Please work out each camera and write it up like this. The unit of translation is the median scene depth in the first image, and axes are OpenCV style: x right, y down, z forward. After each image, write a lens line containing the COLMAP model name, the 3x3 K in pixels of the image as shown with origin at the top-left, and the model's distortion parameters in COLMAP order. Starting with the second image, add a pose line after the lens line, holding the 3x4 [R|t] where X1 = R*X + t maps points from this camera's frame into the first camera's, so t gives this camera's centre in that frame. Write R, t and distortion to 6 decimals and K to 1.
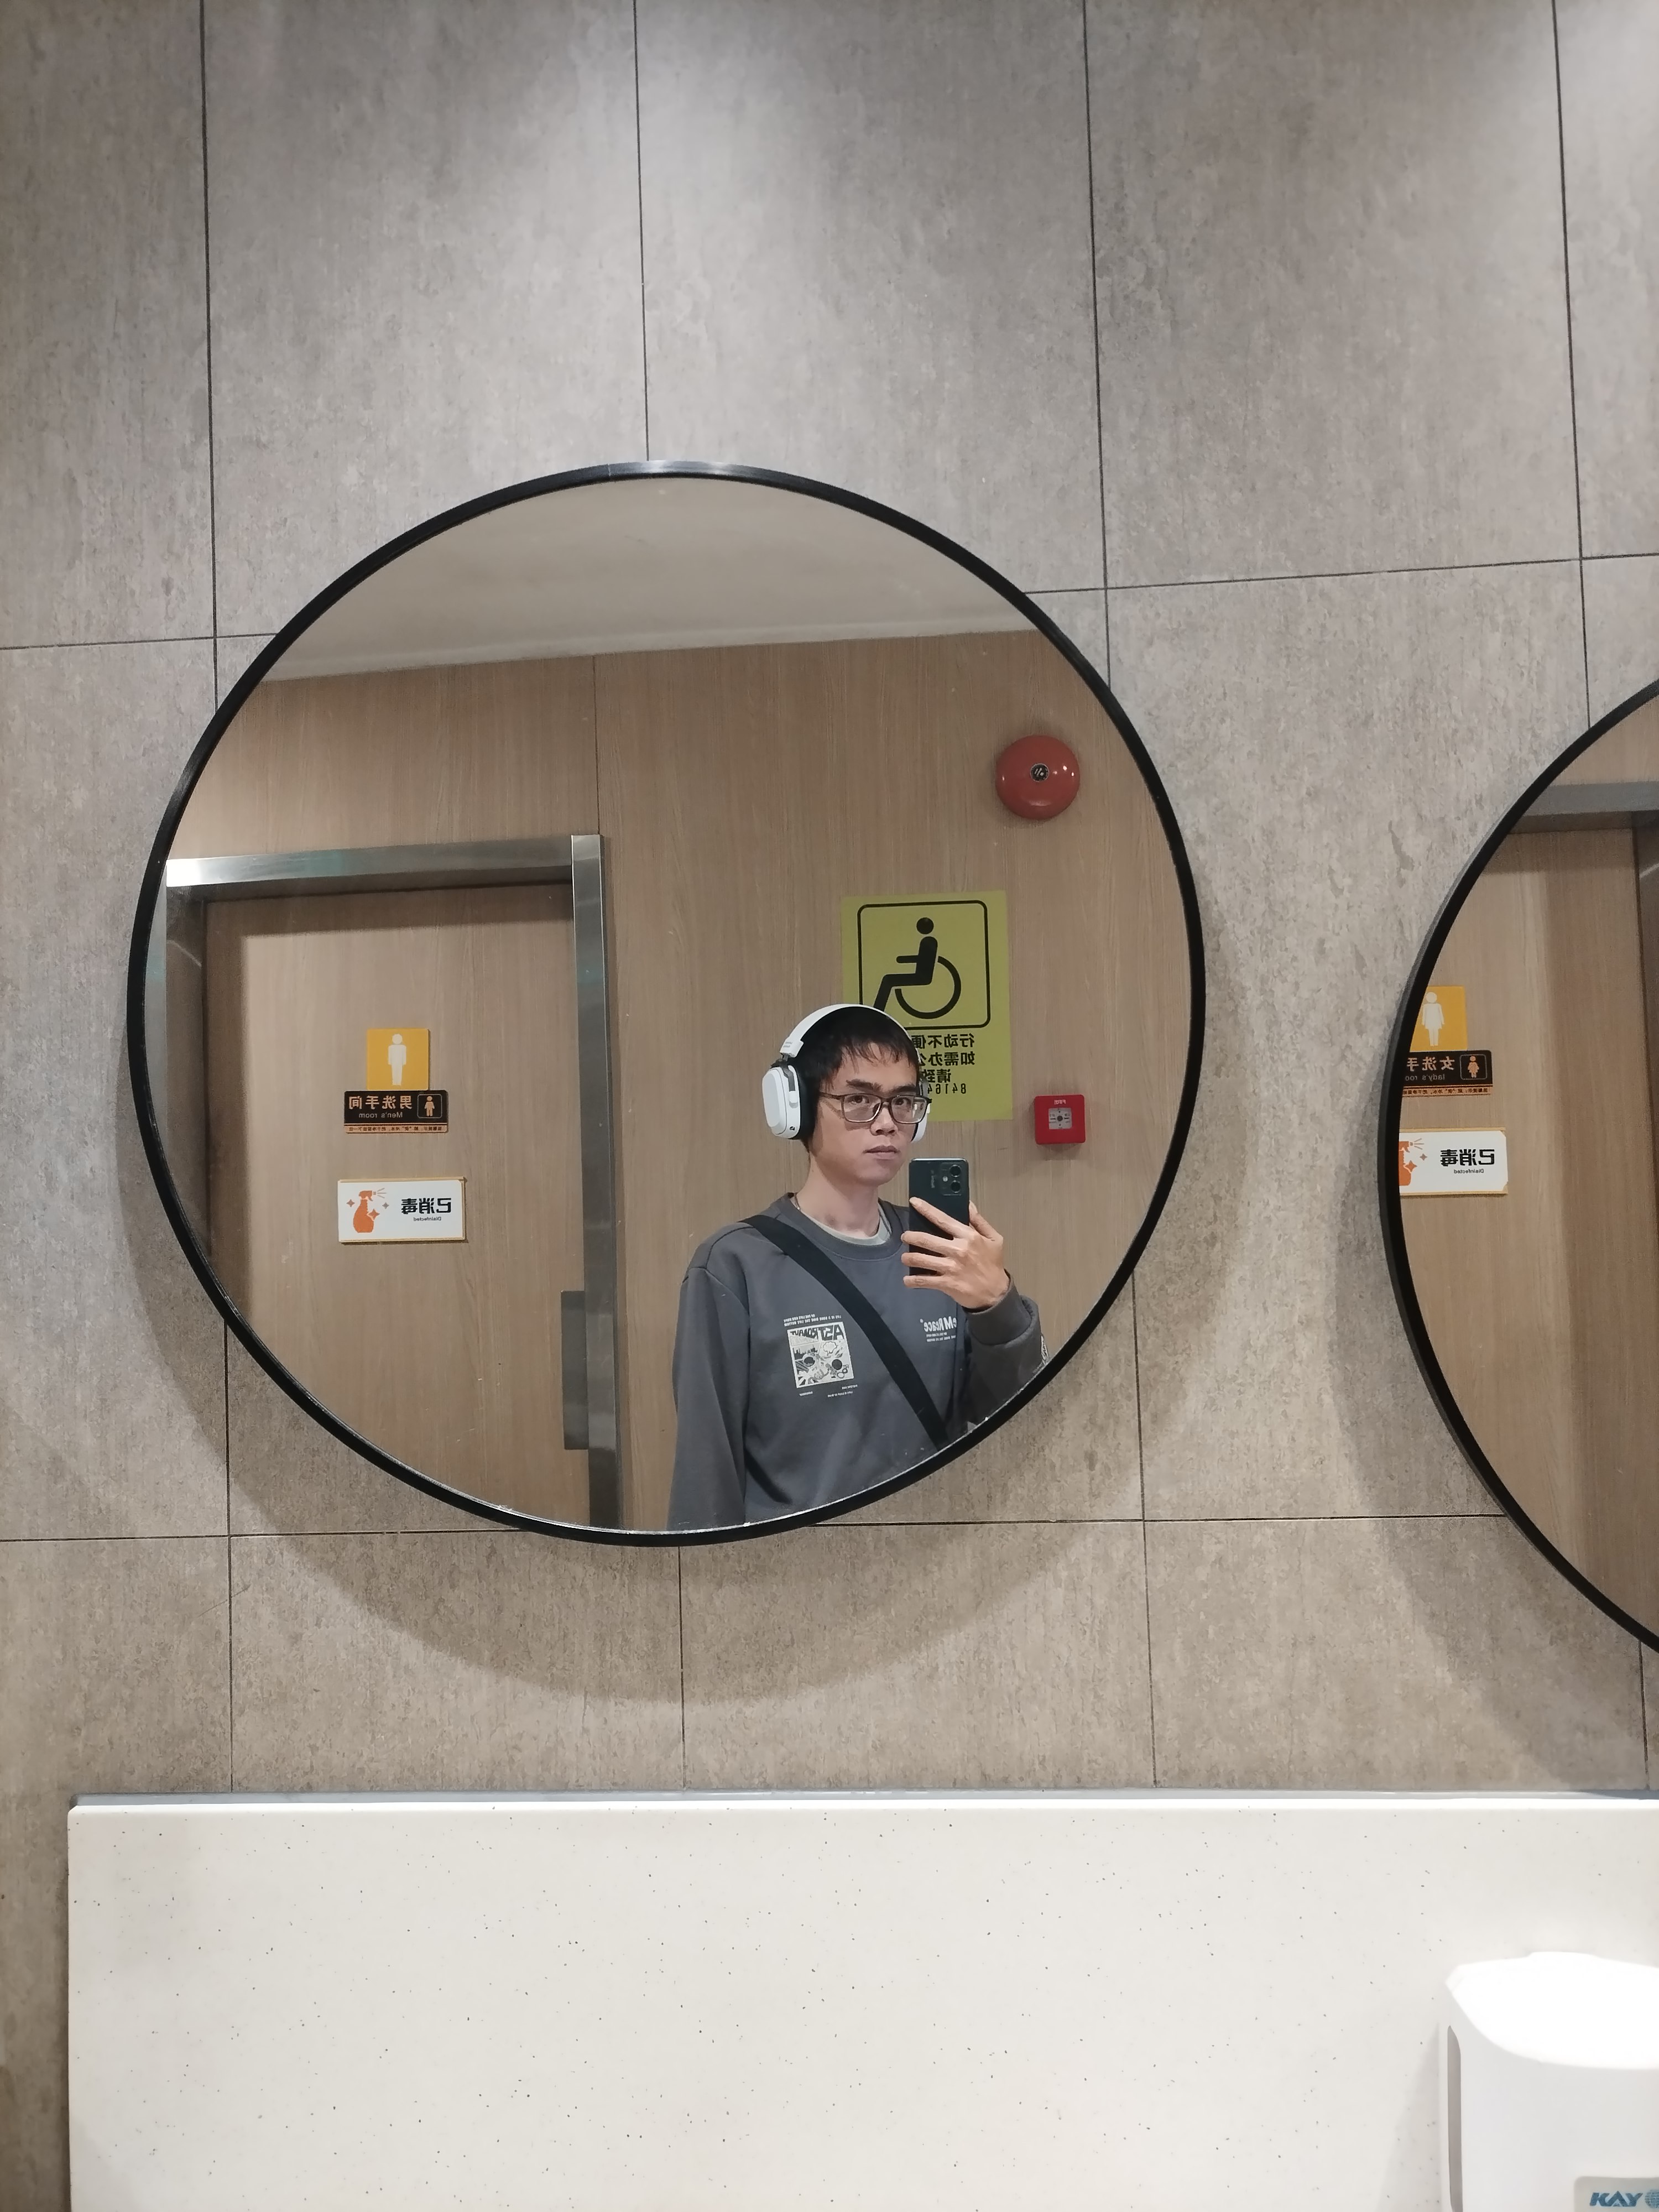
lens RADIAL K [[1666.2, 0, 829.5], [0, 1666.2, 1106.0], [0, 0, 1]] dist [0.020757, -0.010197]
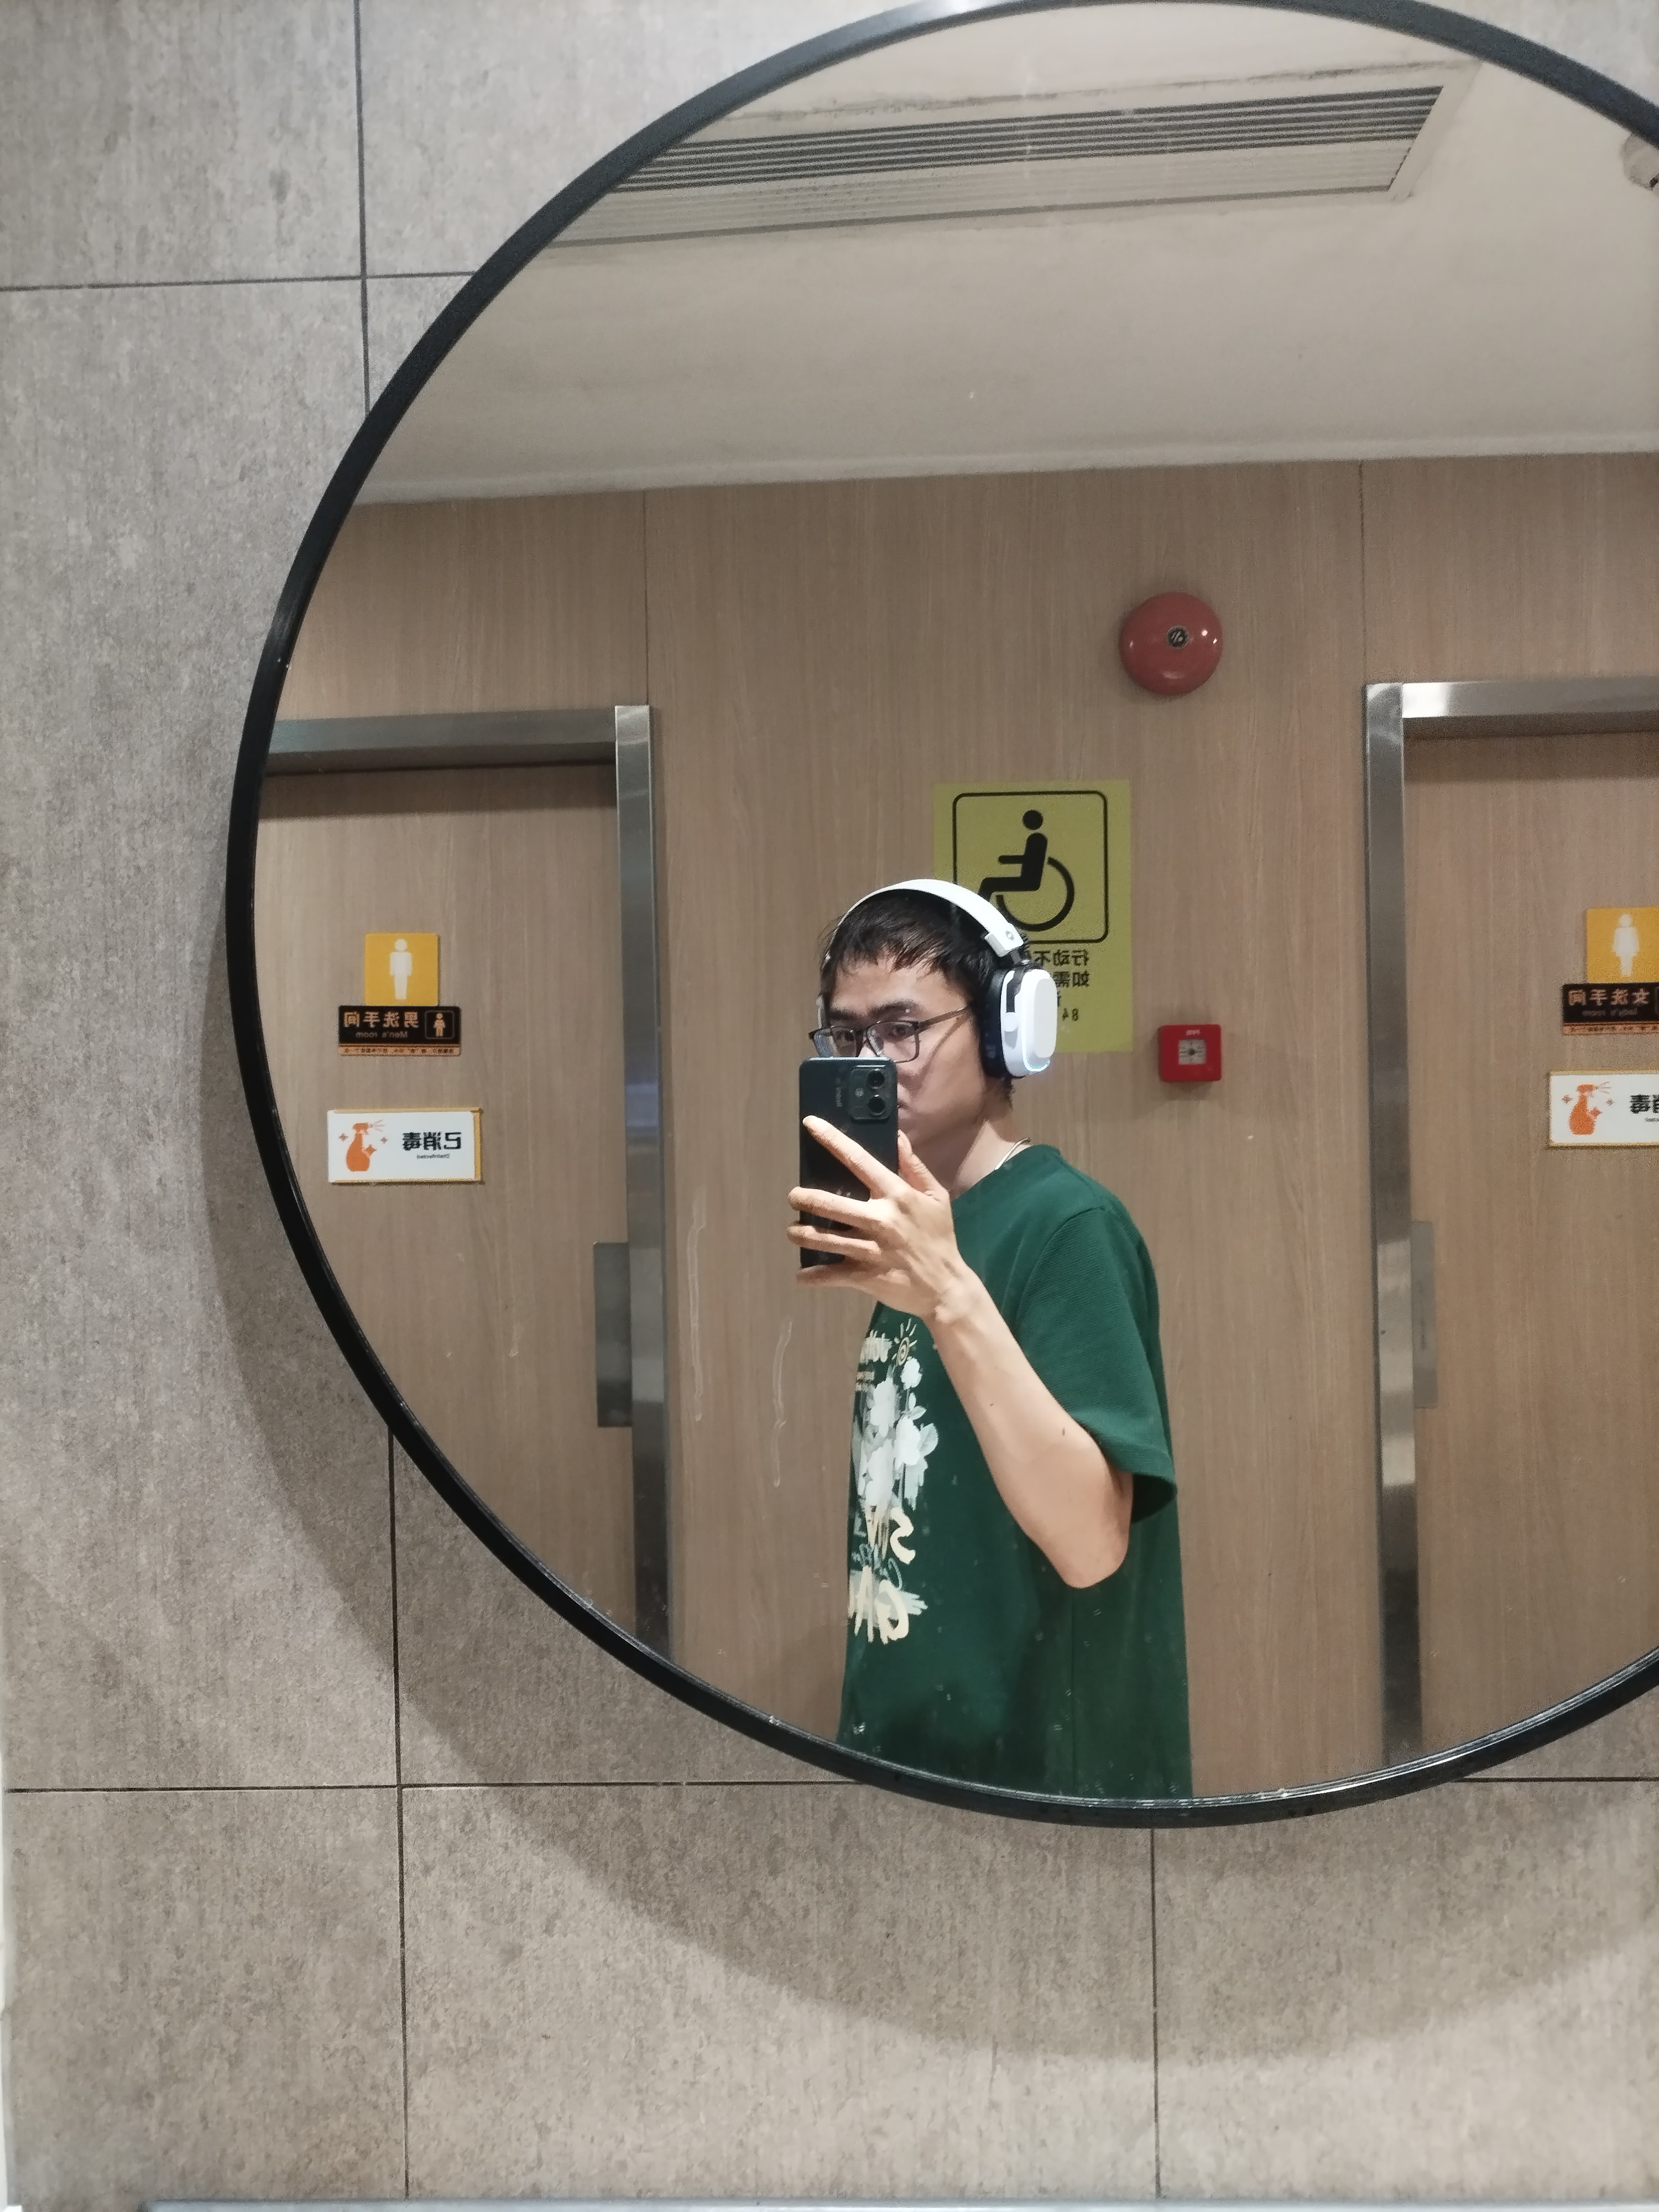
lens RADIAL K [[1691.3, 0, 841.7], [0, 1691.3, 1107.5], [0, 0, 1]] dist [0.013974, -0.006415]
pose [[0.998915, 0.010359, 0.045415, -0.233158], [-0.012819, 0.998448, 0.054206, -0.025088], [-0.044783, -0.054729, 0.997496, 0.398864]]
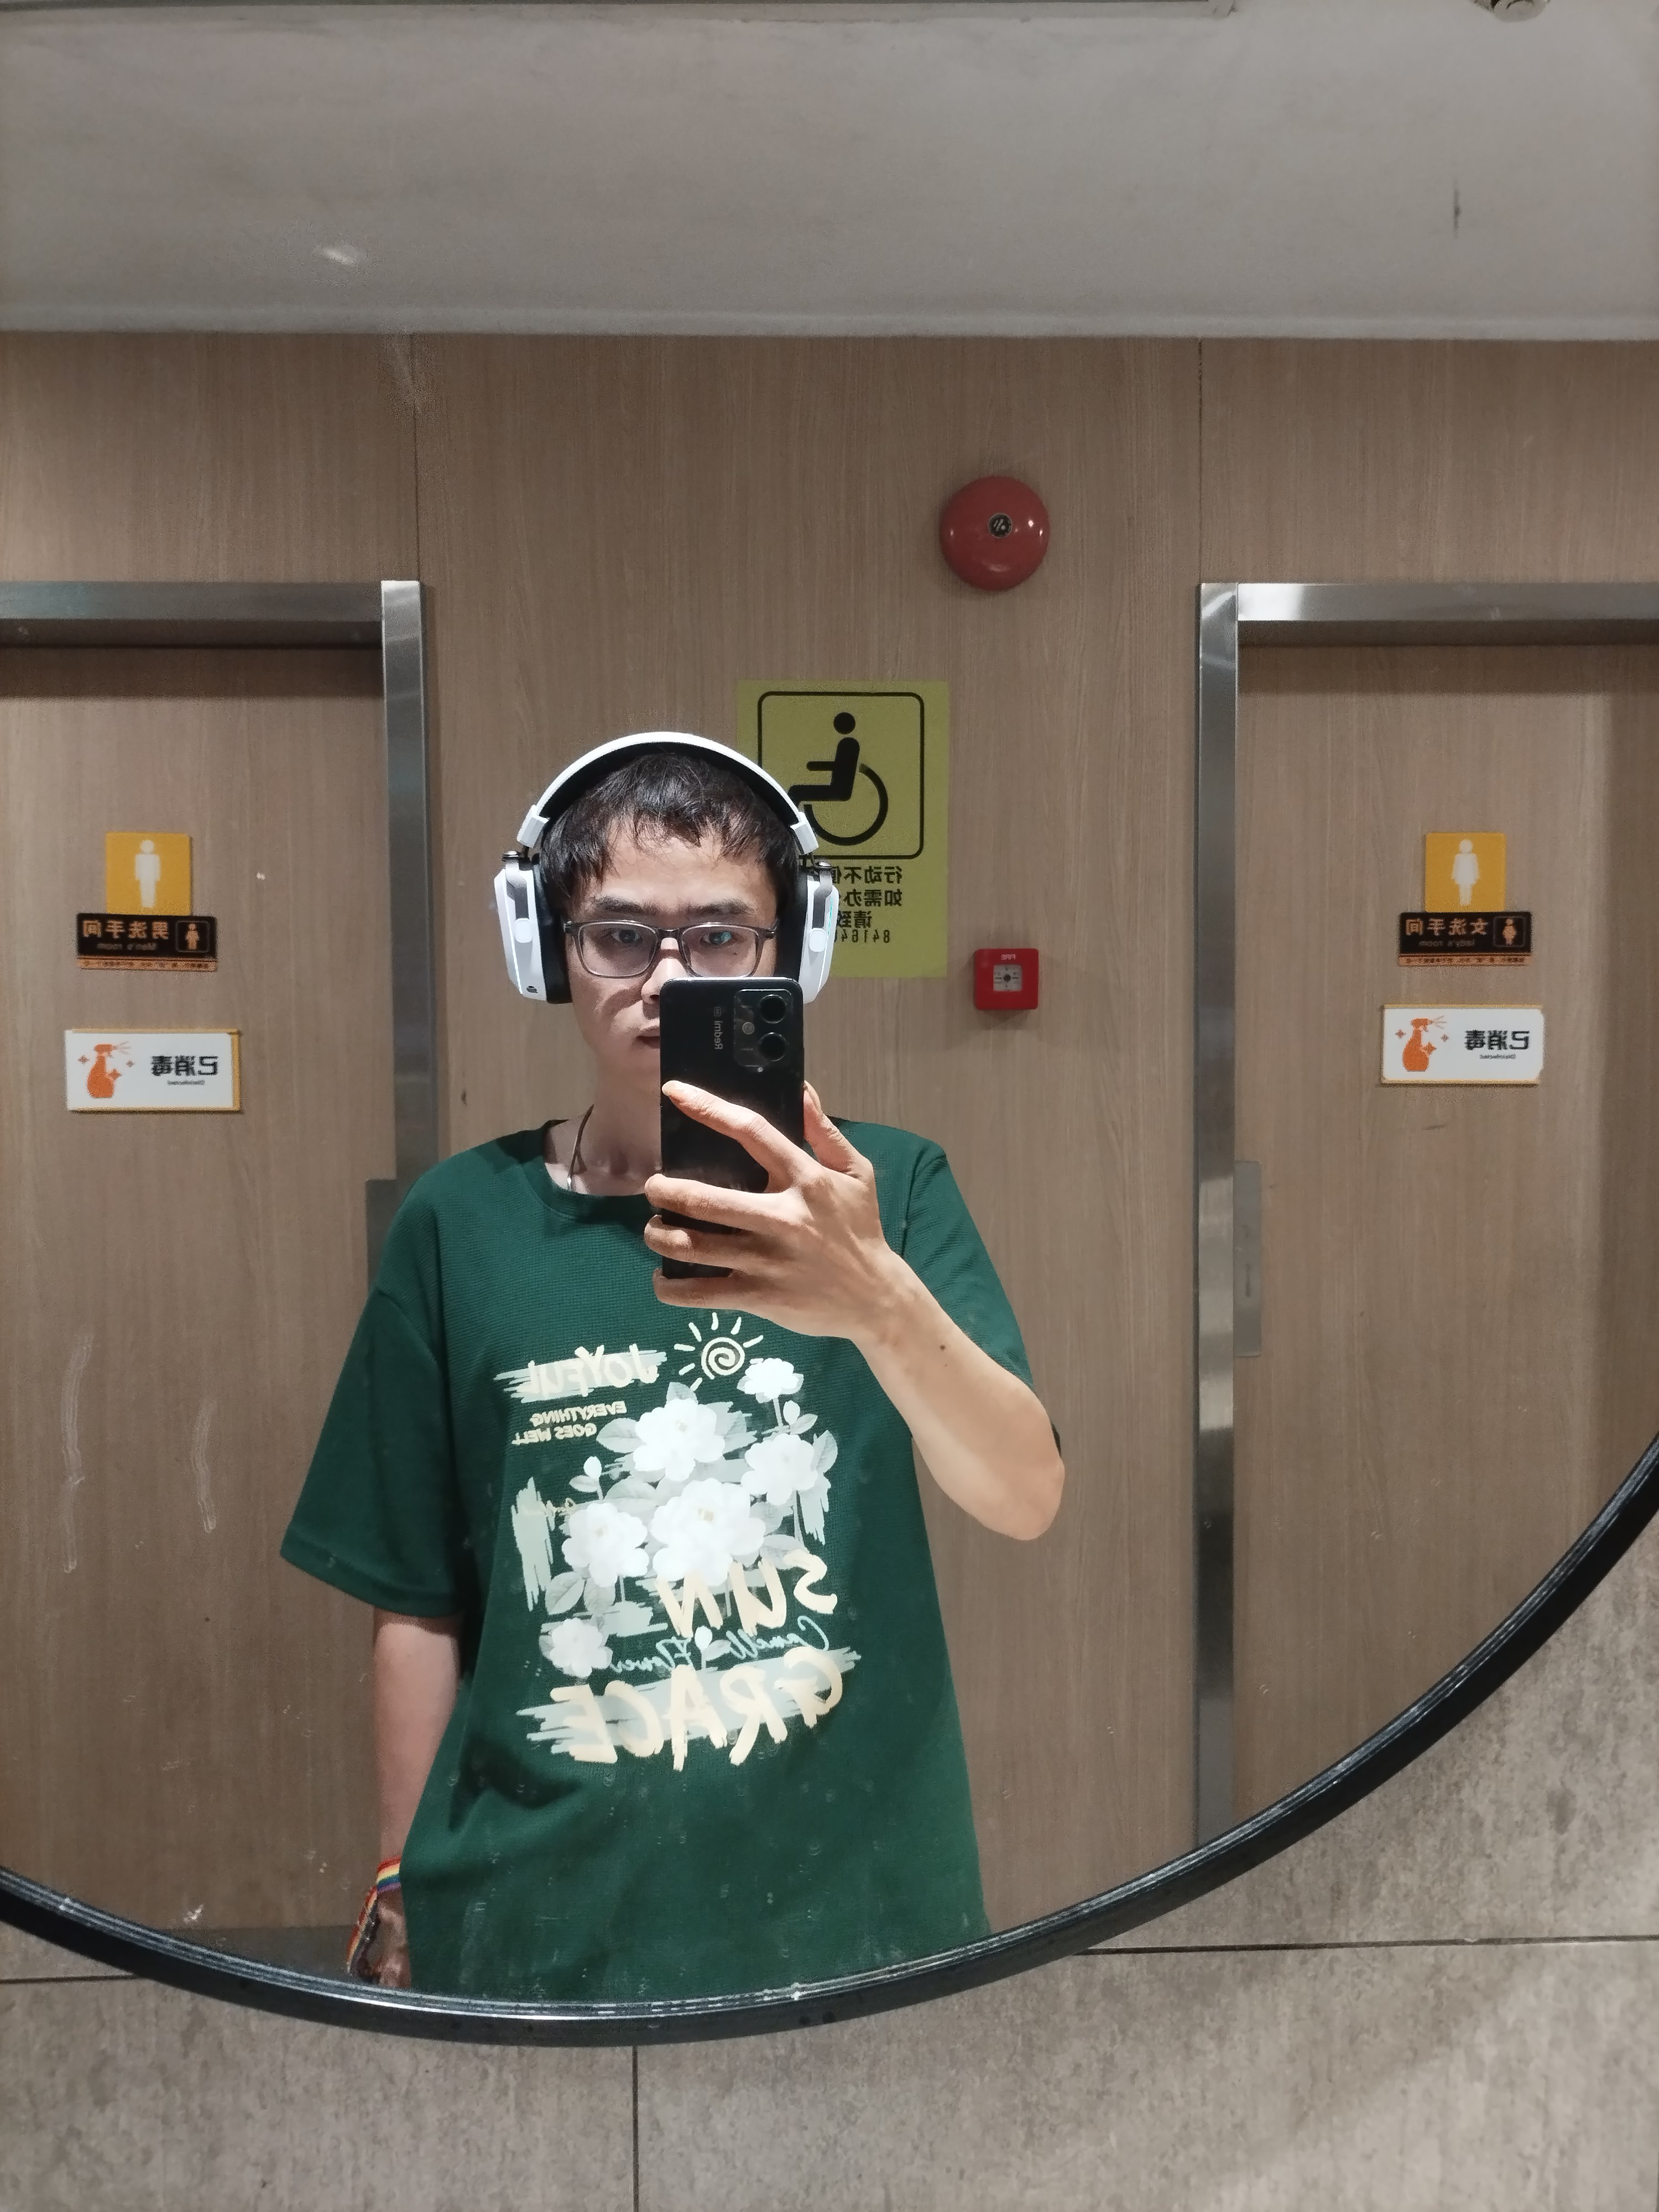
lens RADIAL K [[1713.0, 0, 849.8], [0, 1713.0, 1106.6], [0, 0, 1]] dist [0.002875, 0.004920]
pose [[0.992868, 0.018063, 0.117846, -0.090870], [-0.029149, 0.995236, 0.093033, -0.015079], [-0.115604, -0.095804, 0.988664, 0.566996]]
